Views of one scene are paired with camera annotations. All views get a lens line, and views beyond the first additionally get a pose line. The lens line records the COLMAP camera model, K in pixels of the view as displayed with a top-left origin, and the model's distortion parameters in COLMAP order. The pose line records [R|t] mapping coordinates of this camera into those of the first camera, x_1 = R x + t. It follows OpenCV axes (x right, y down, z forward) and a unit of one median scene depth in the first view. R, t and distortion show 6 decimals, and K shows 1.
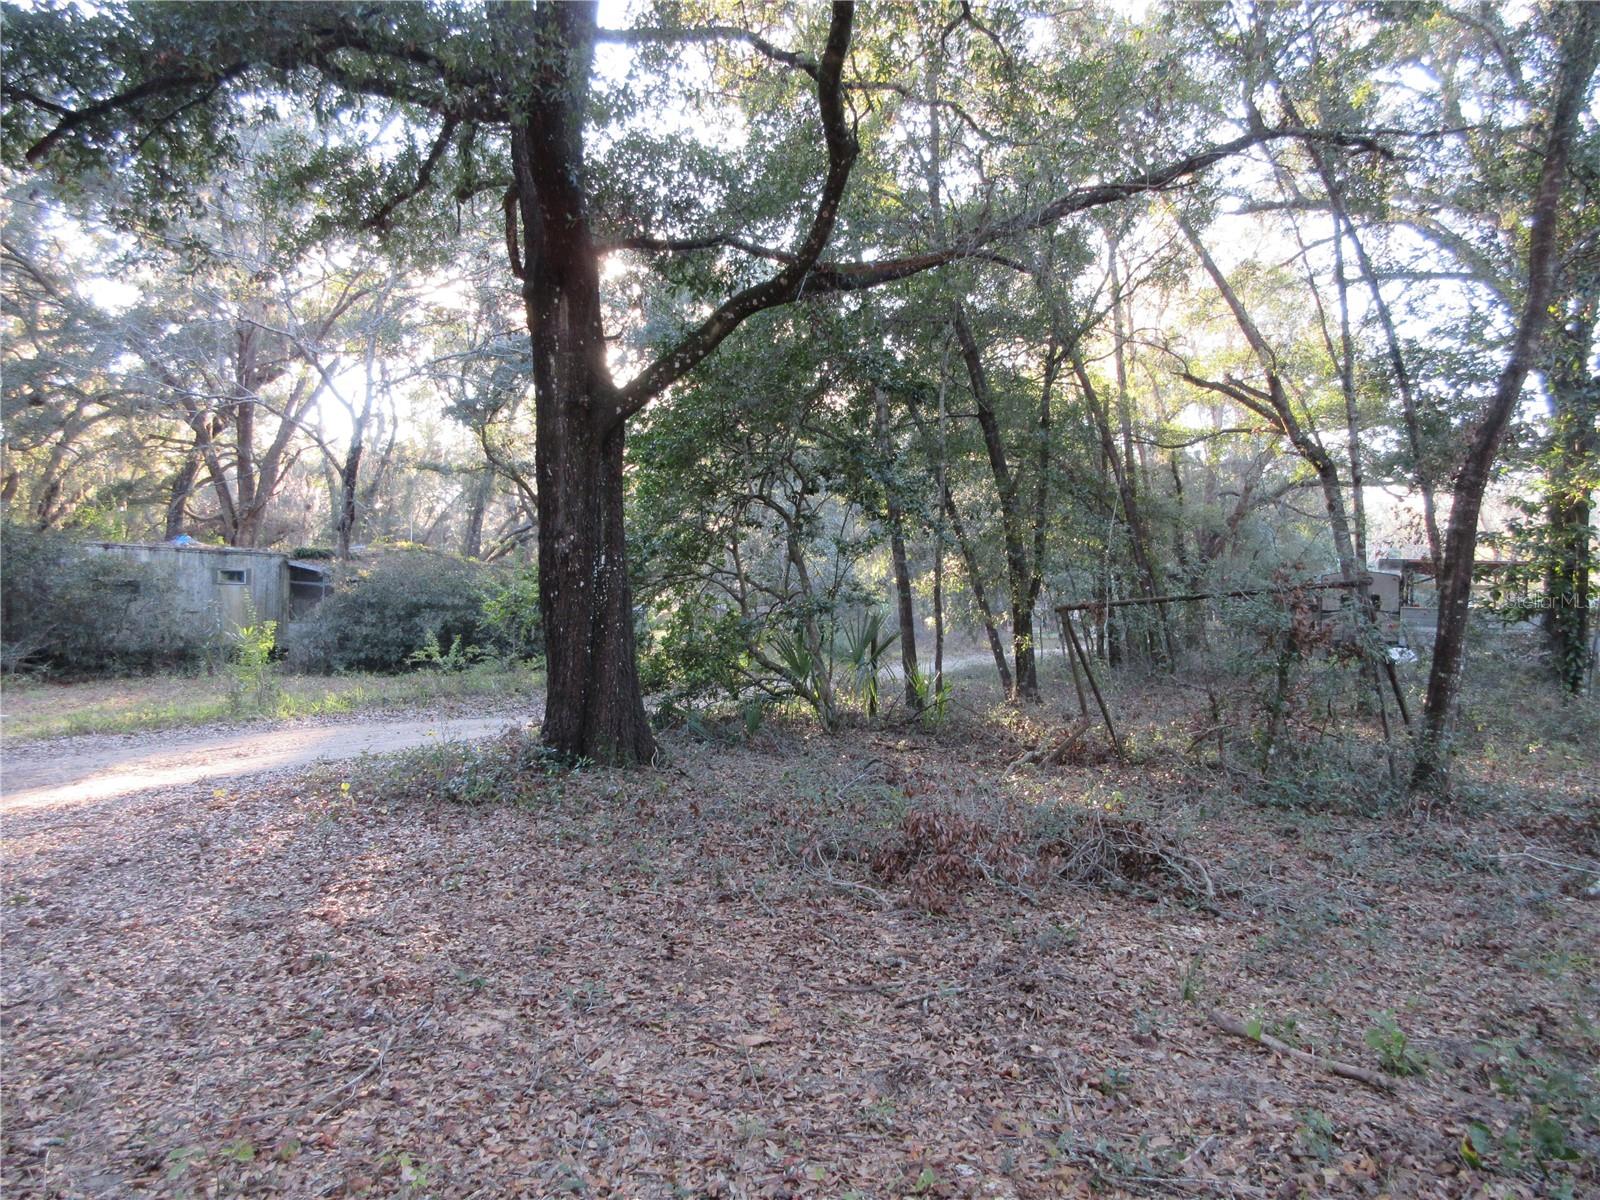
lens RADIAL K [[1172.0, 0, 798.8], [0, 1172.0, 598.5], [0, 0, 1]] dist [-0.011752, -0.001279]
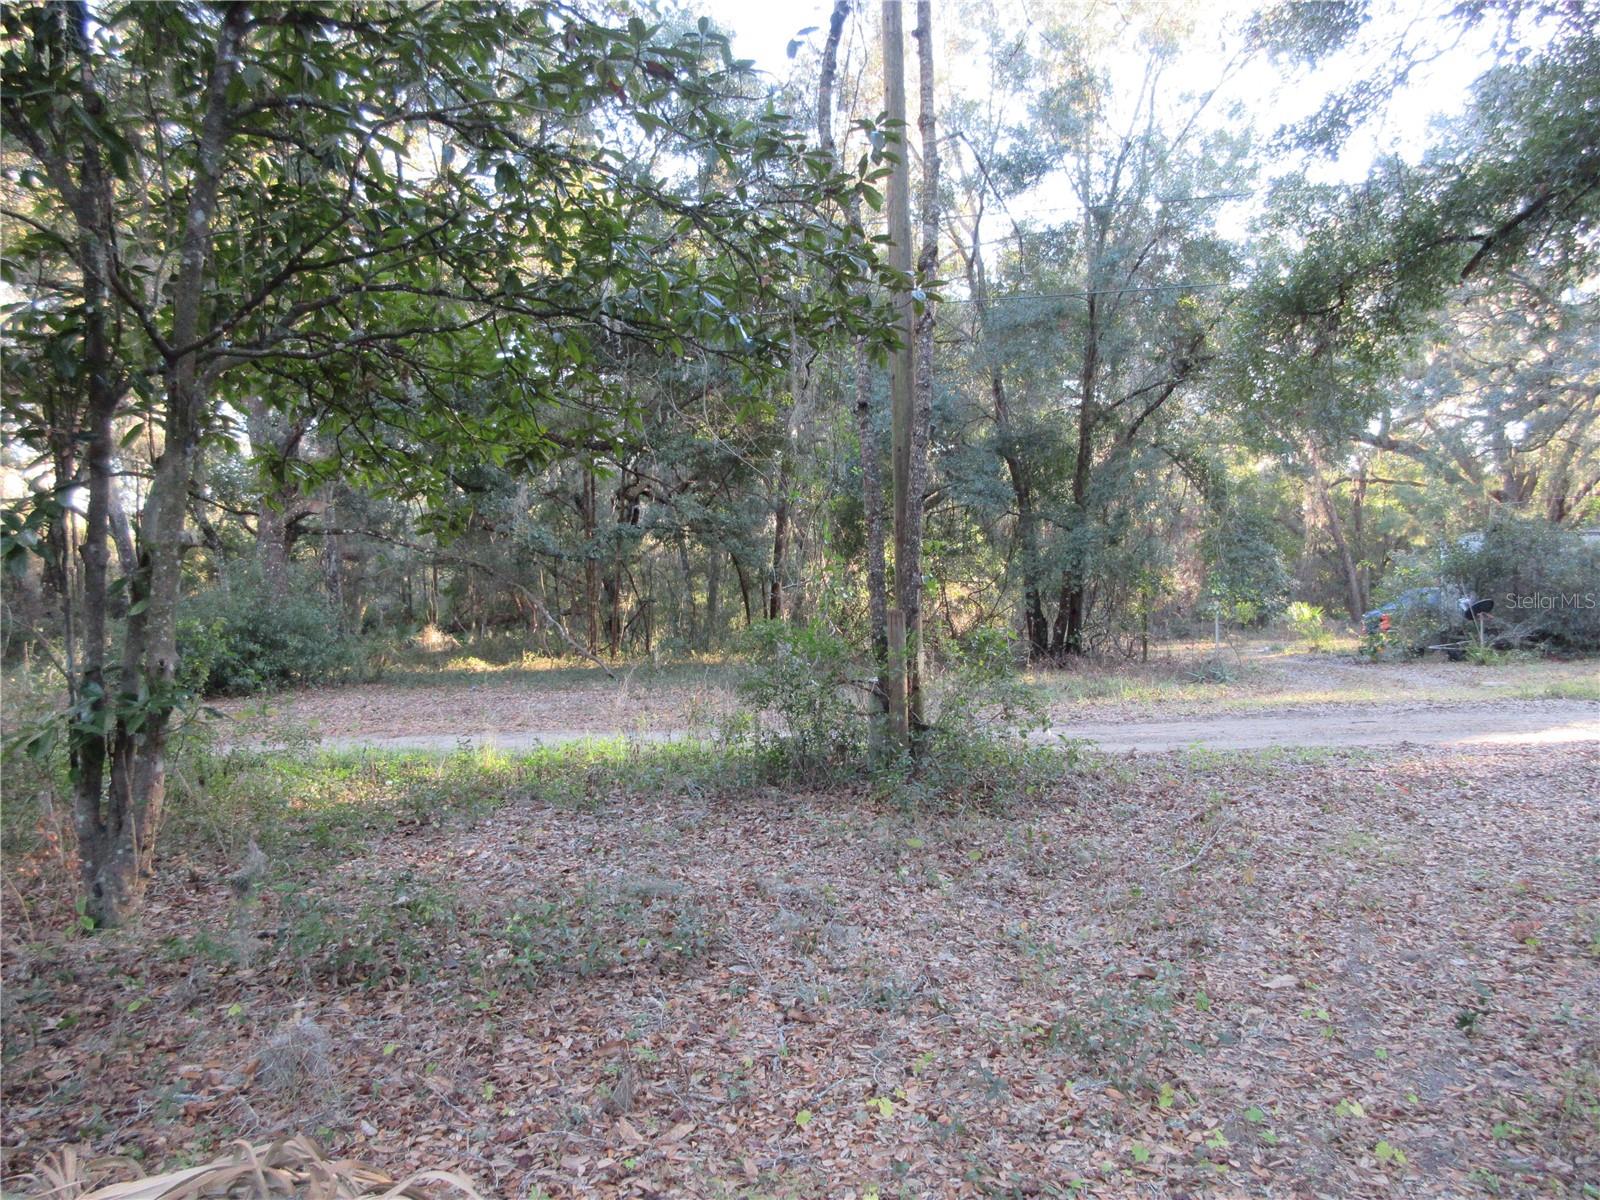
lens RADIAL K [[1172.0, 0, 797.5], [0, 1172.0, 597.6], [0, 0, 1]] dist [-0.011752, -0.001279]
pose [[0.392830, -0.009175, -0.919565, 0.105747], [0.019225, 0.999814, -0.001763, 0.001439], [0.919410, -0.016986, 0.392933, -0.103222]]
